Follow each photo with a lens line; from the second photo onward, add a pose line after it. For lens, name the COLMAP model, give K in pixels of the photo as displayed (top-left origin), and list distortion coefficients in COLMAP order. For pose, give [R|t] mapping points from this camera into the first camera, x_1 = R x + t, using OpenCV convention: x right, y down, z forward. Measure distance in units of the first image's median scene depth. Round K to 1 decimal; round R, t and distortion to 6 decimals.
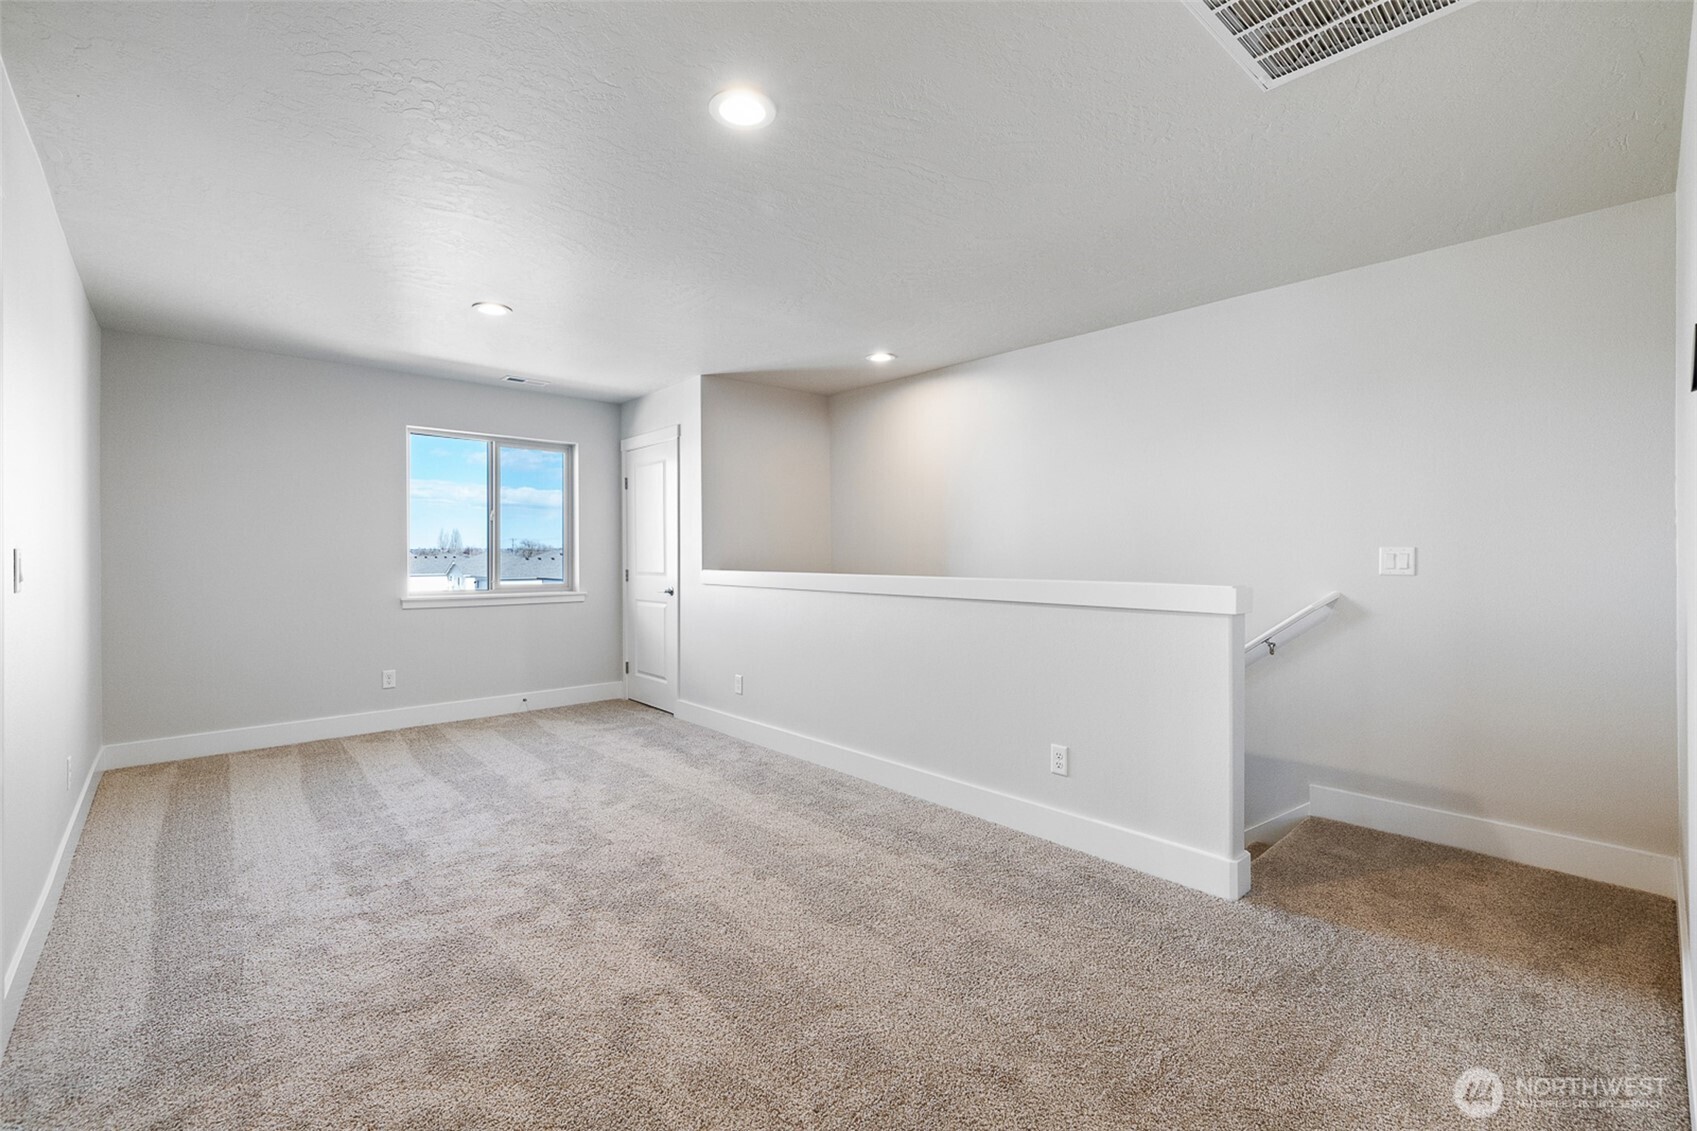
lens RADIAL K [[720.7, 0, 843.9], [0, 720.7, 561.4], [0, 0, 1]] dist [0.002393, 0.000160]
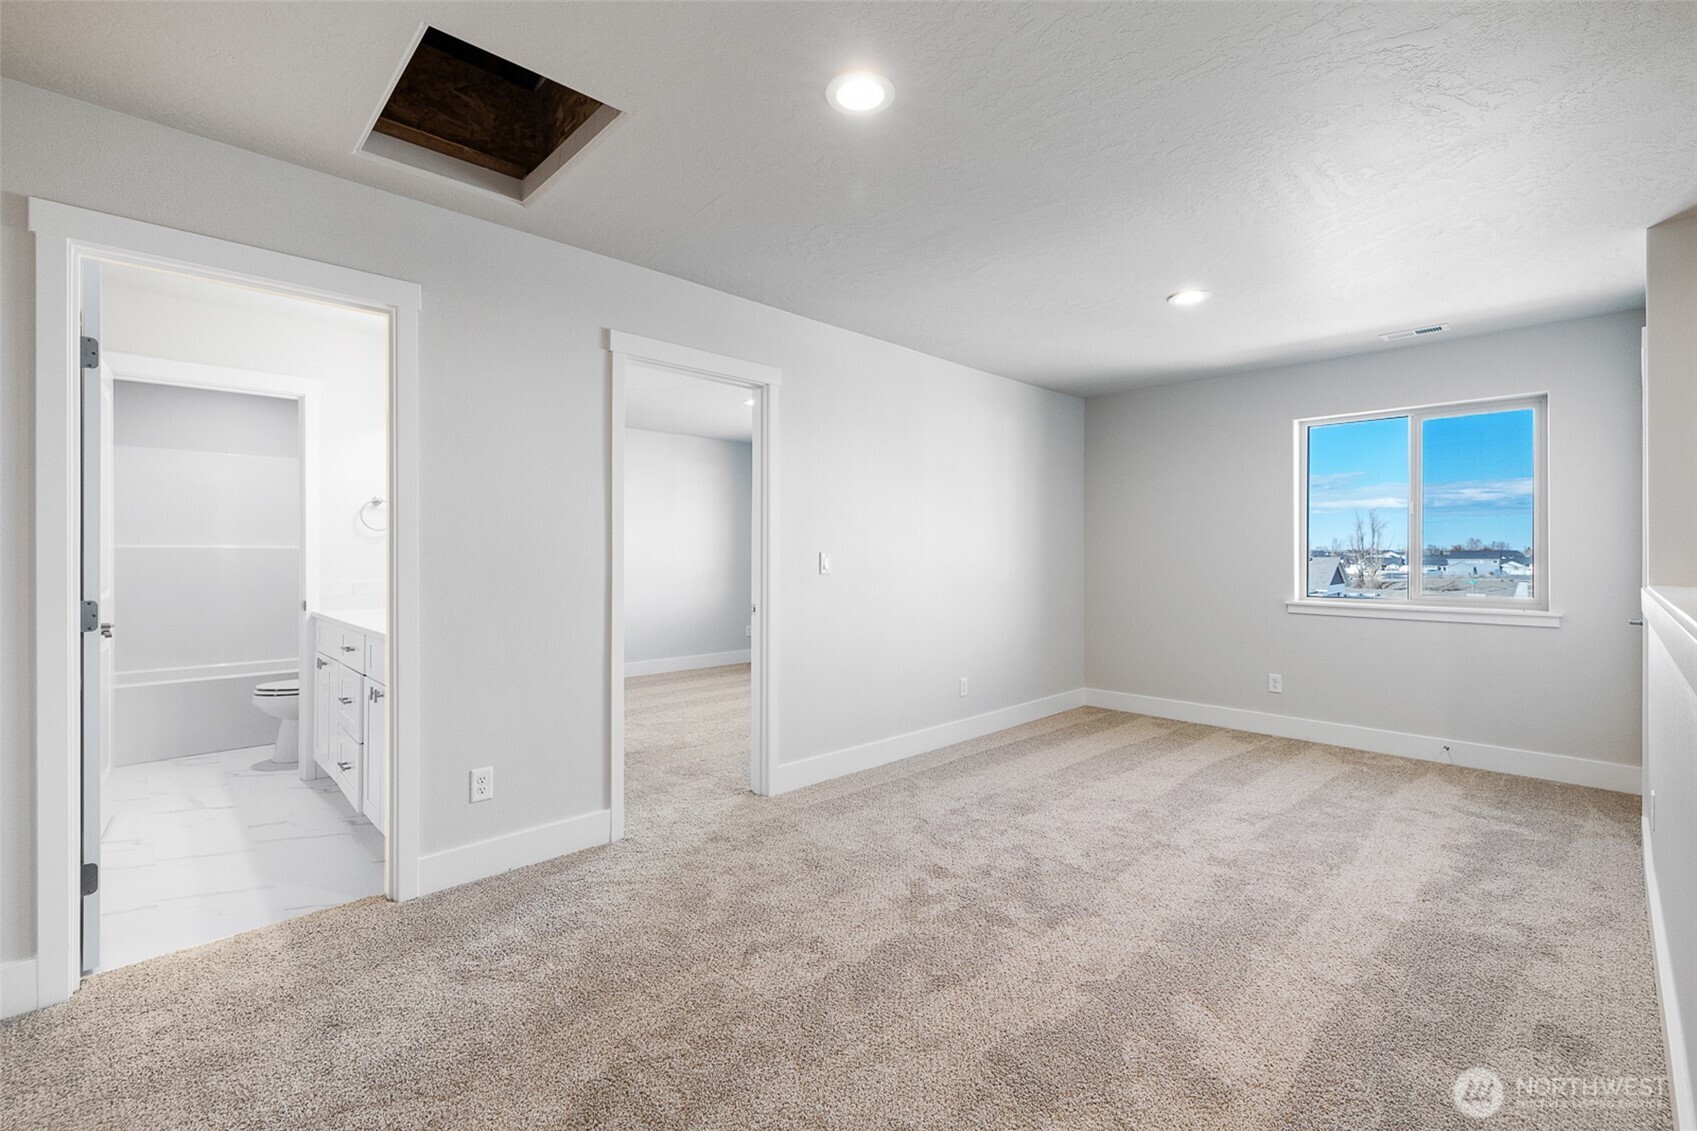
lens RADIAL K [[720.7, 0, 841.9], [0, 720.7, 559.1], [0, 0, 1]] dist [0.002393, 0.000160]
pose [[0.040138, 0.005365, -0.999180, 0.500071], [-0.010204, 0.999936, 0.004959, -0.006521], [0.999142, 0.009997, 0.040190, 0.577318]]
